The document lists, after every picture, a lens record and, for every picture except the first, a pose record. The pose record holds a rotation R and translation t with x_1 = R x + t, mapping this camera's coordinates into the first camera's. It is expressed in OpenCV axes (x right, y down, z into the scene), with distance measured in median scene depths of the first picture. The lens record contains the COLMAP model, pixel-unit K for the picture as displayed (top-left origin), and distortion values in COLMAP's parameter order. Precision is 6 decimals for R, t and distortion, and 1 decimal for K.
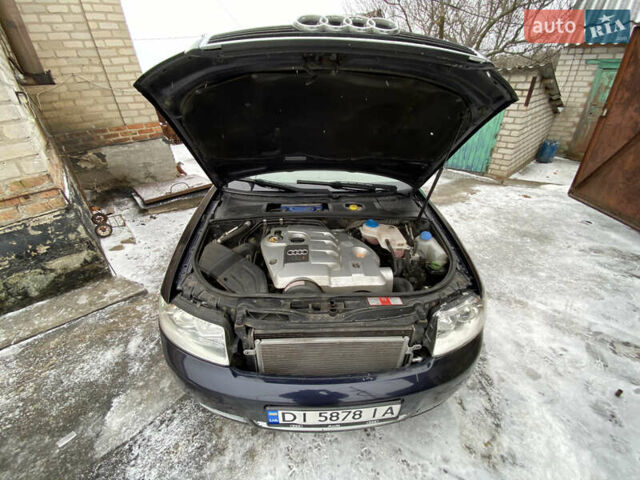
lens RADIAL K [[258.1, 0, 318.8], [0, 258.1, 239.3], [0, 0, 1]] dist [0.011252, -0.016256]
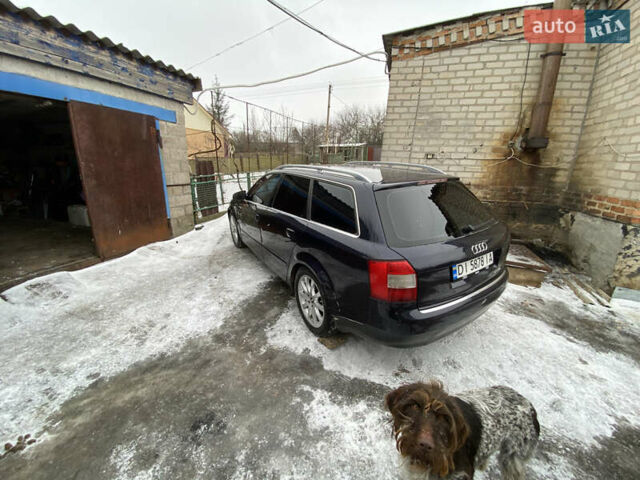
lens RADIAL K [[258.1, 0, 318.8], [0, 258.1, 239.3], [0, 0, 1]] dist [0.011252, -0.016256]
pose [[-0.883617, 0.144751, -0.445274, 0.814336], [-0.232797, 0.689303, 0.686051, -1.516725], [0.406235, 0.709865, -0.575382, 2.651620]]
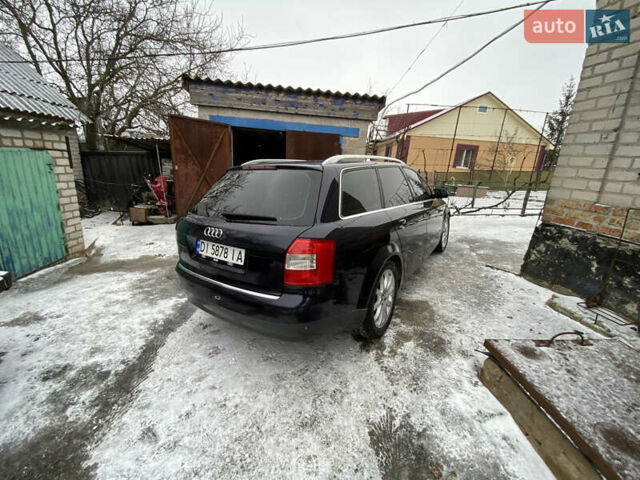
lens RADIAL K [[258.1, 0, 318.8], [0, 258.1, 239.3], [0, 0, 1]] dist [0.011252, -0.016256]
pose [[-0.790717, -0.163757, 0.589873, -0.873442], [0.295819, 0.741385, 0.602362, -1.396225], [-0.535964, 0.650794, -0.537783, 2.665905]]
